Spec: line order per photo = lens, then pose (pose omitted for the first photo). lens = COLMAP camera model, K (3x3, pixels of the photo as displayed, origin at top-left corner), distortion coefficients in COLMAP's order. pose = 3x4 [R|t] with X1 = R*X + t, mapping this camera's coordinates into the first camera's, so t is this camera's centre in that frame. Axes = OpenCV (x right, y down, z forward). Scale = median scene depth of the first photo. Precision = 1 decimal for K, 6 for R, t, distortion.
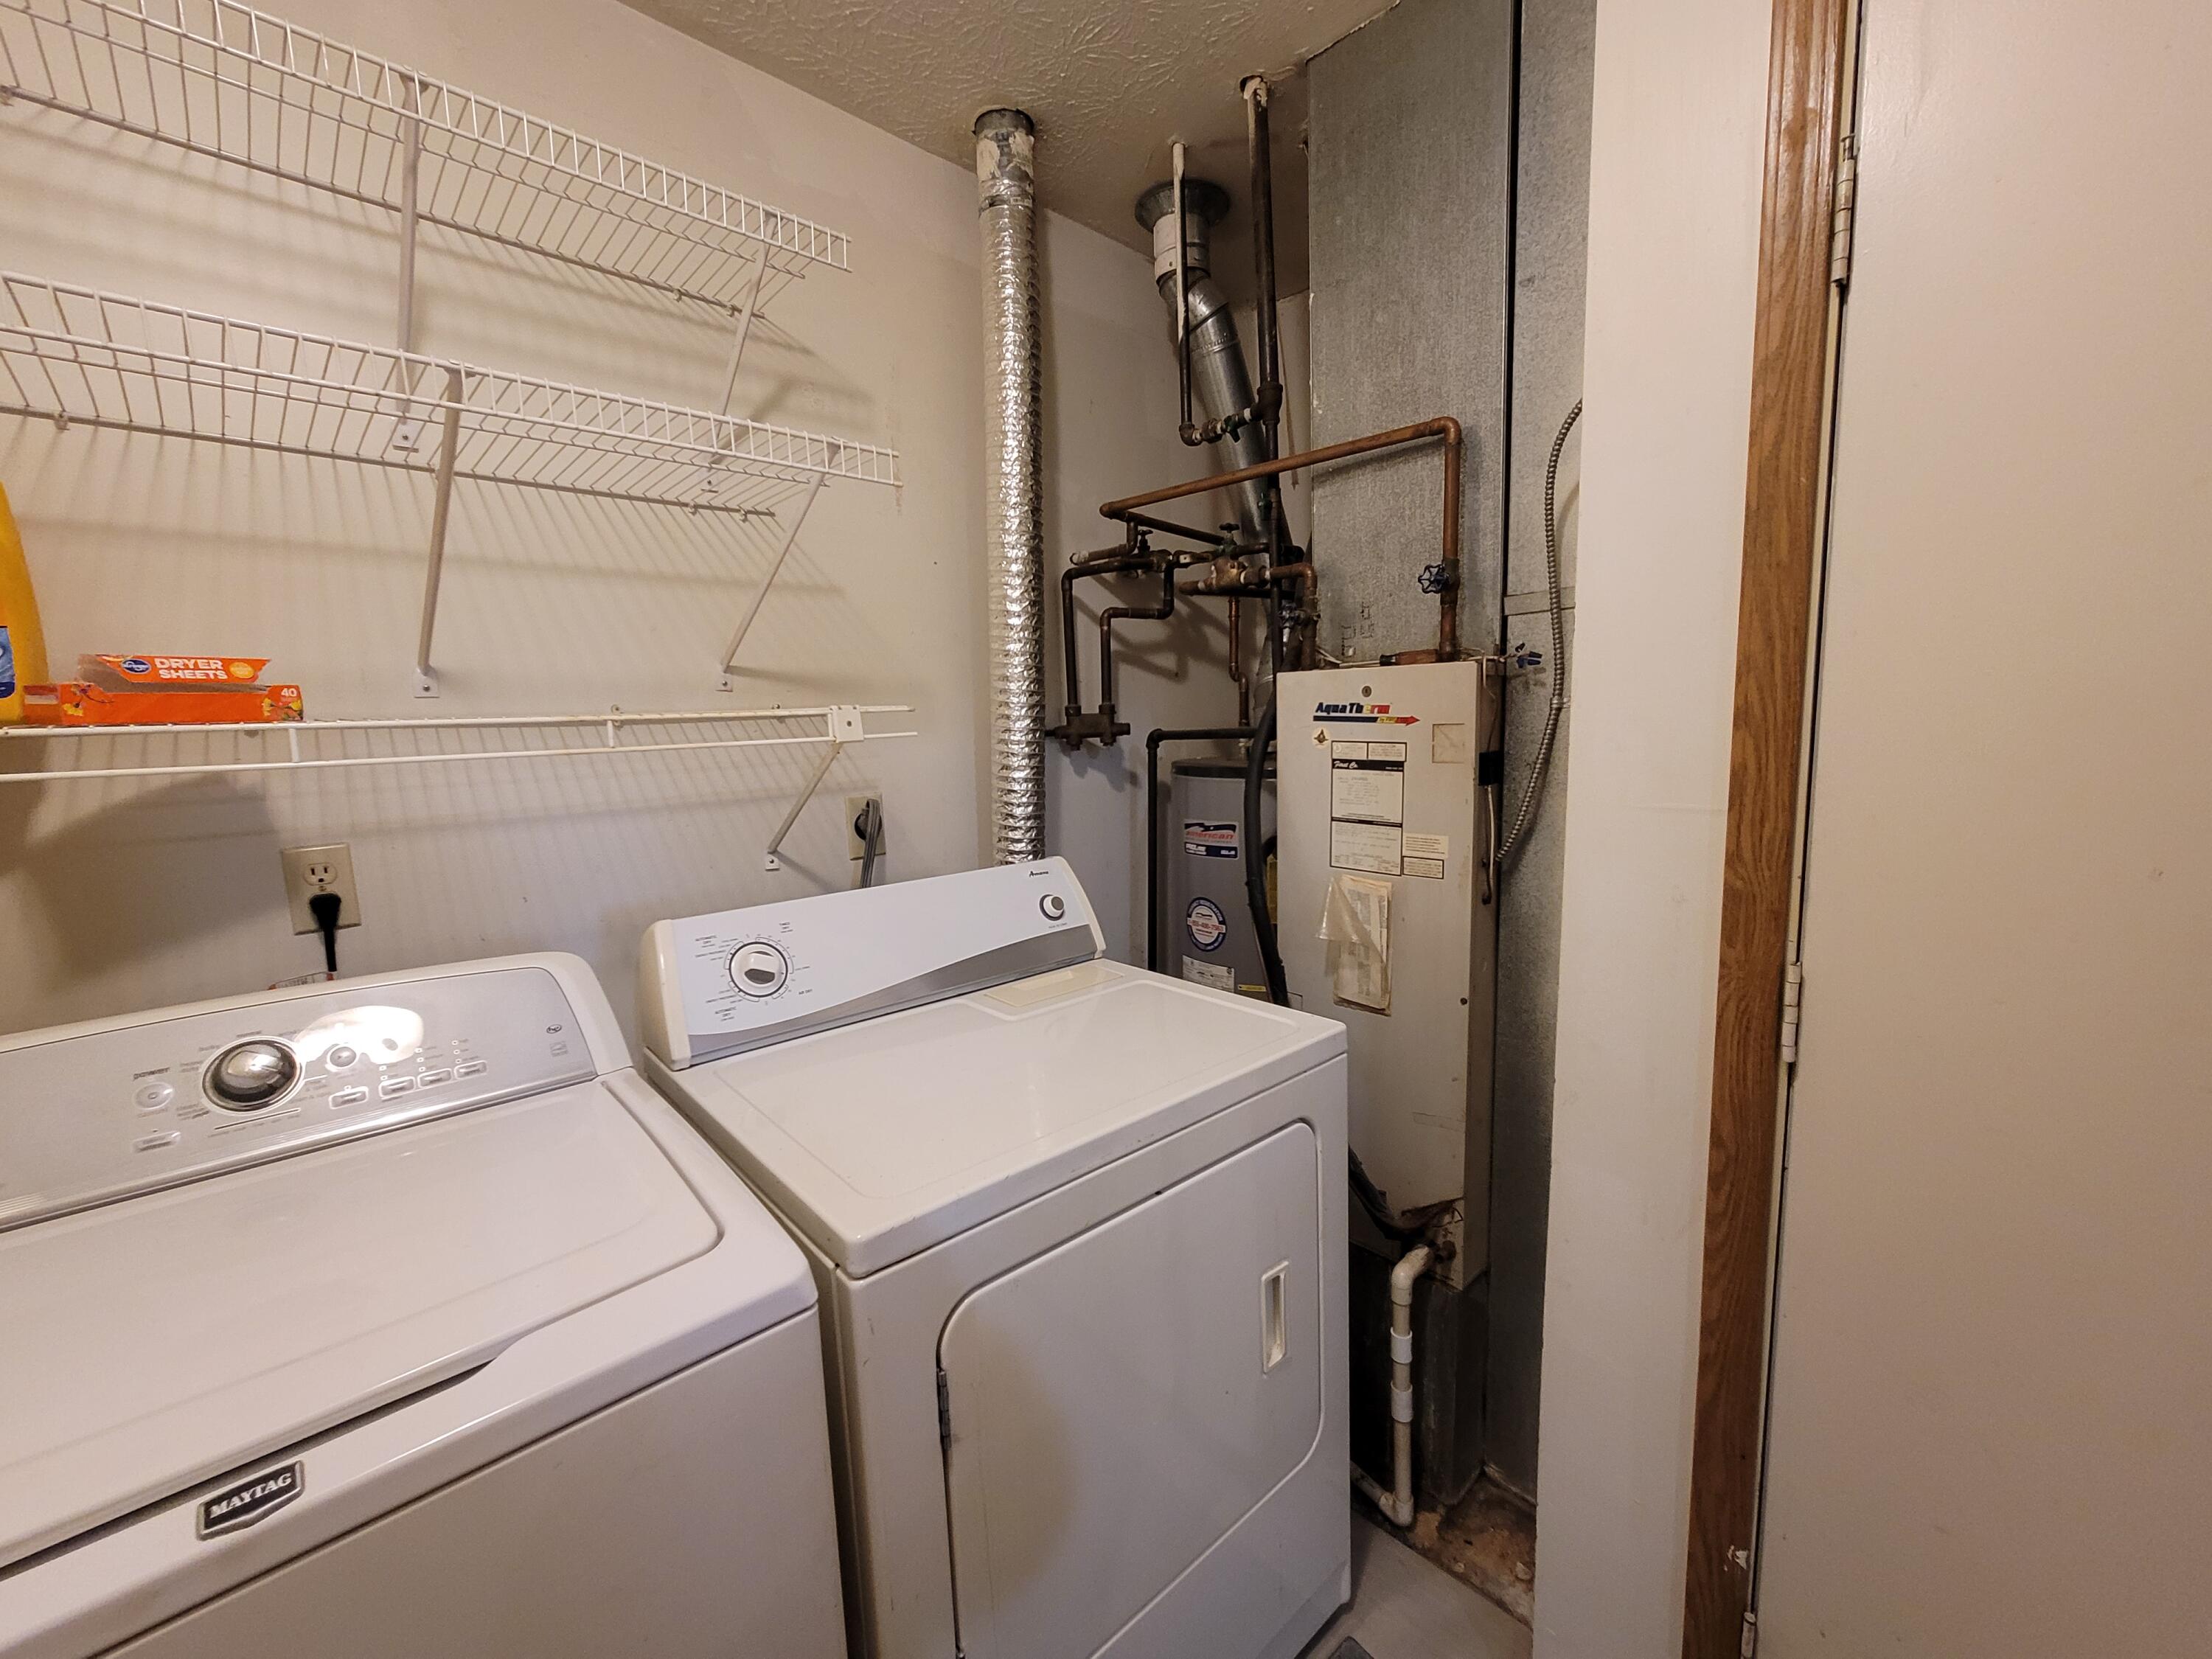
lens RADIAL K [[906.0, 0, 1099.2], [0, 906.0, 839.4], [0, 0, 1]] dist [-0.015844, 0.007978]
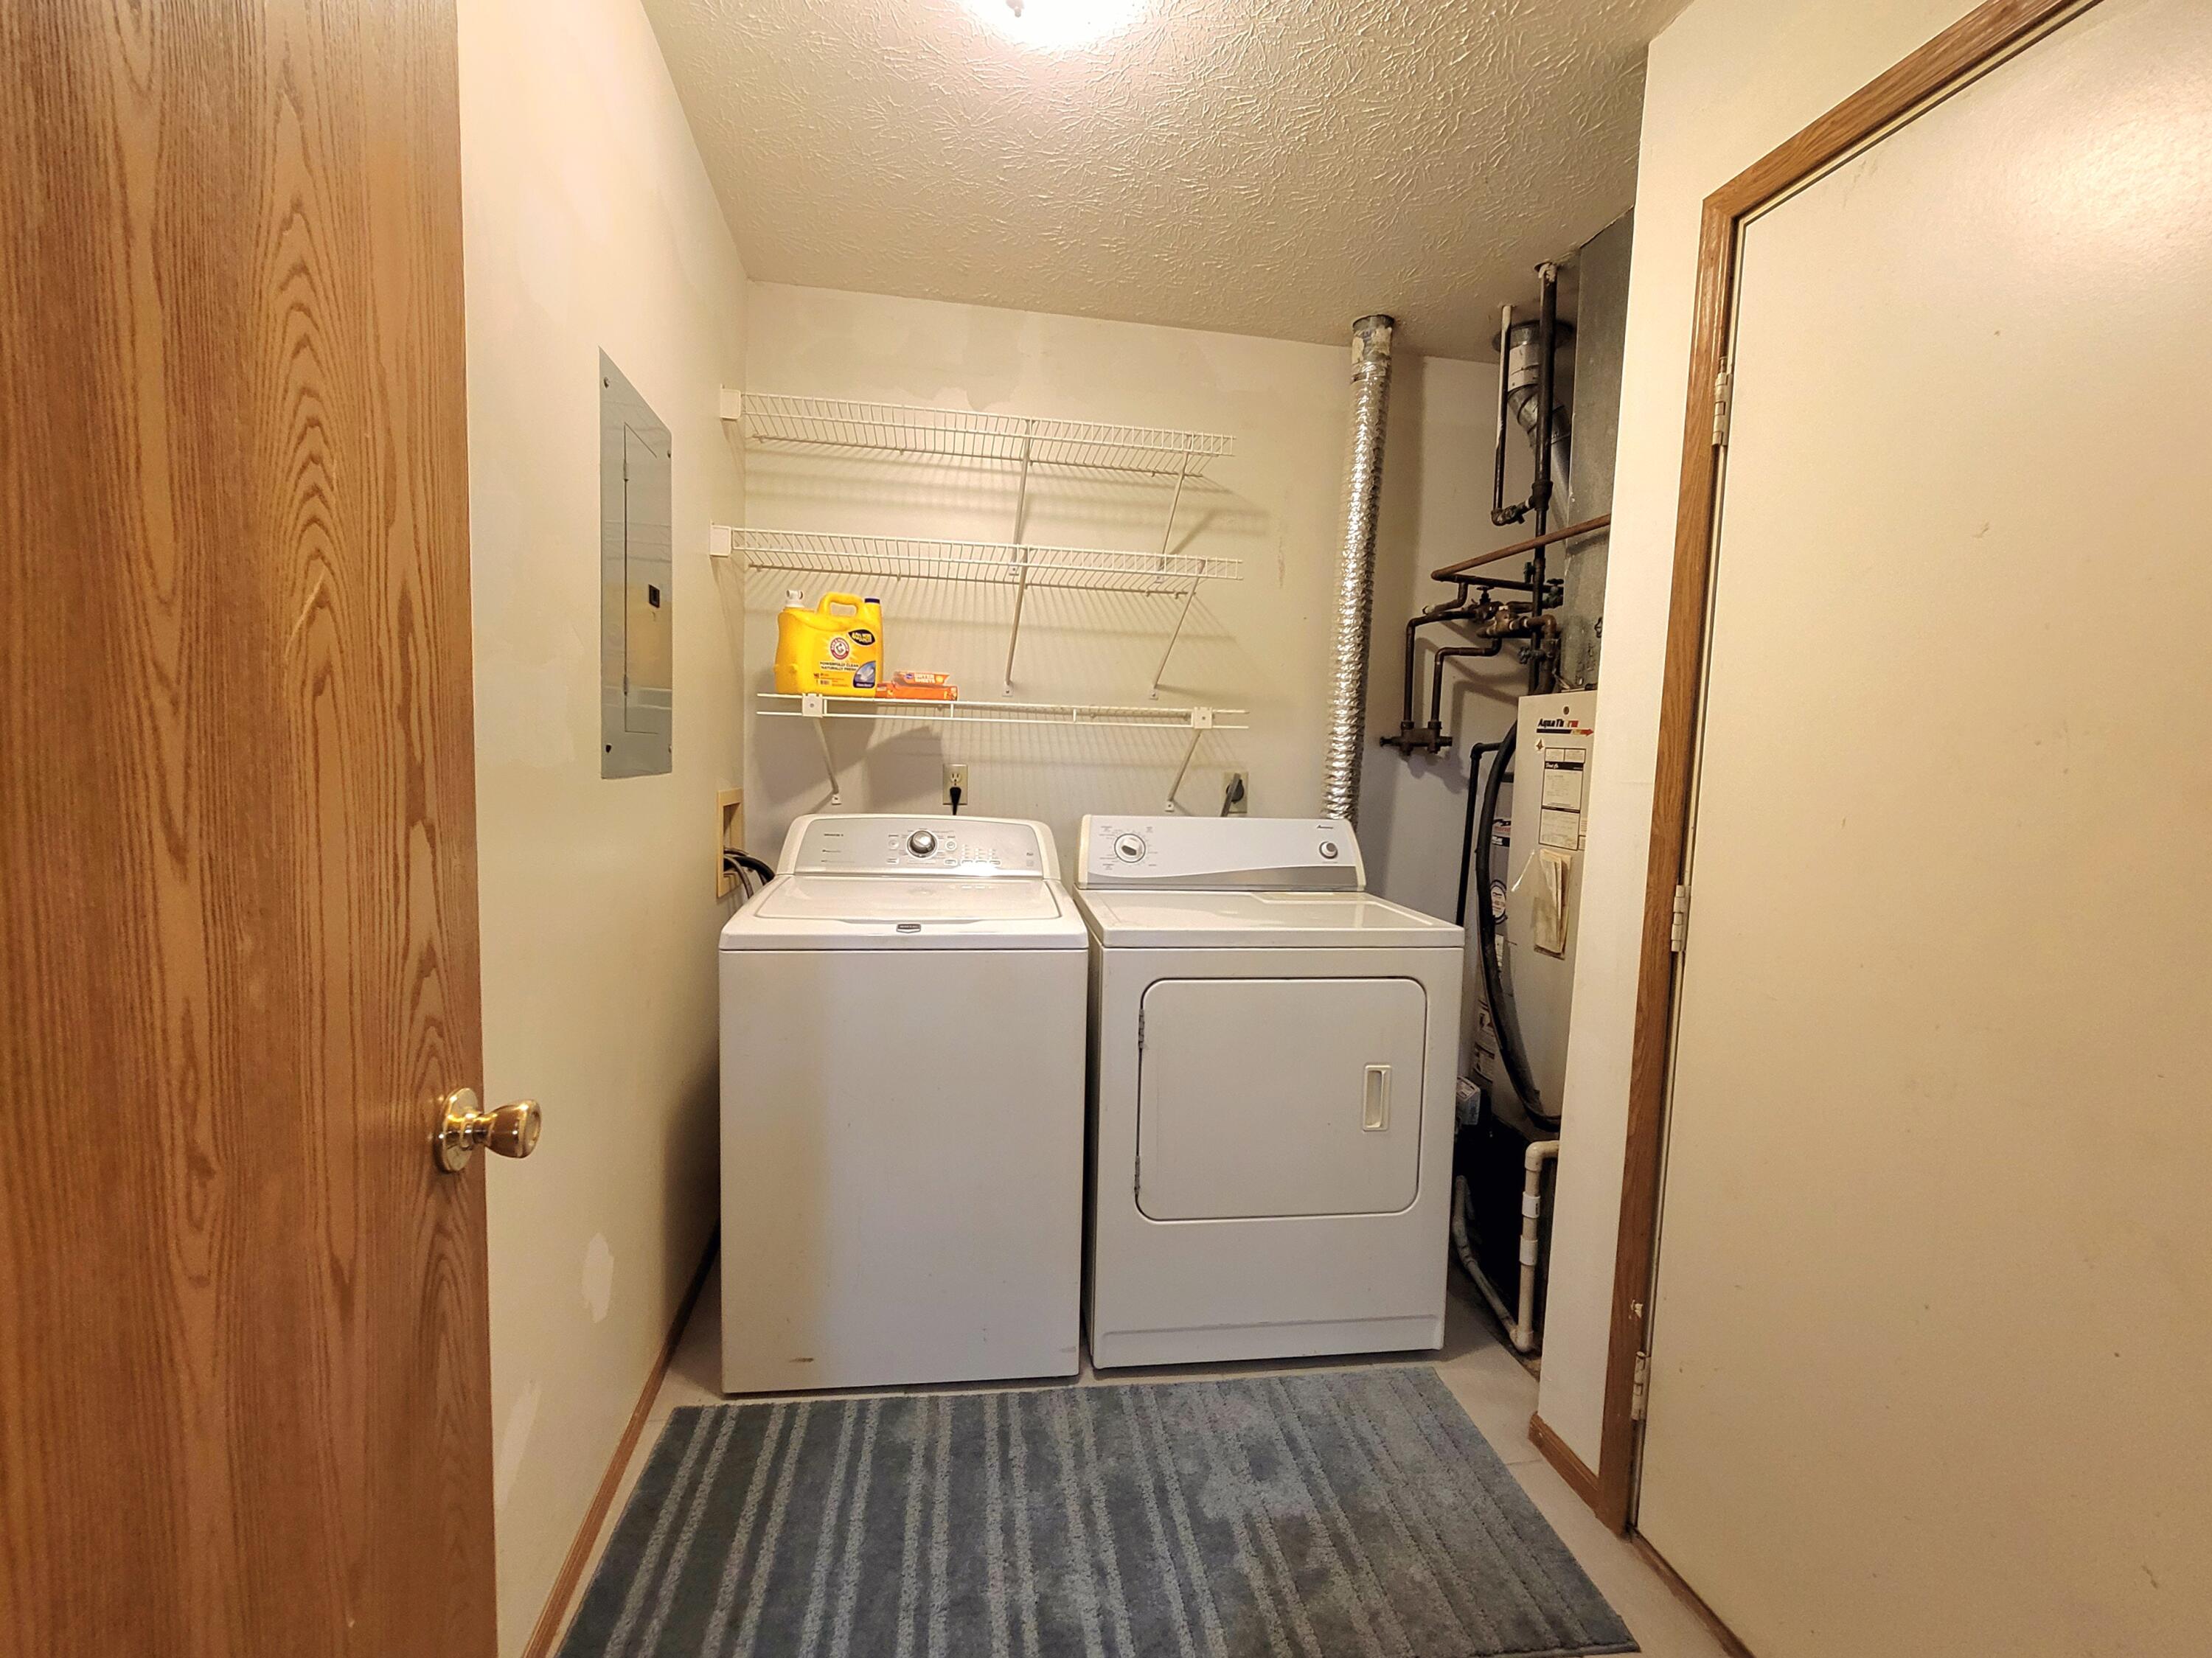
lens RADIAL K [[905.8, 0, 1091.3], [0, 905.8, 829.8], [0, 0, 1]] dist [-0.002277, -0.000134]
pose [[0.830382, 0.102677, -0.547653, 0.439505], [-0.127792, 0.991770, -0.007823, 0.104656], [0.542343, 0.076482, 0.836669, -0.455148]]
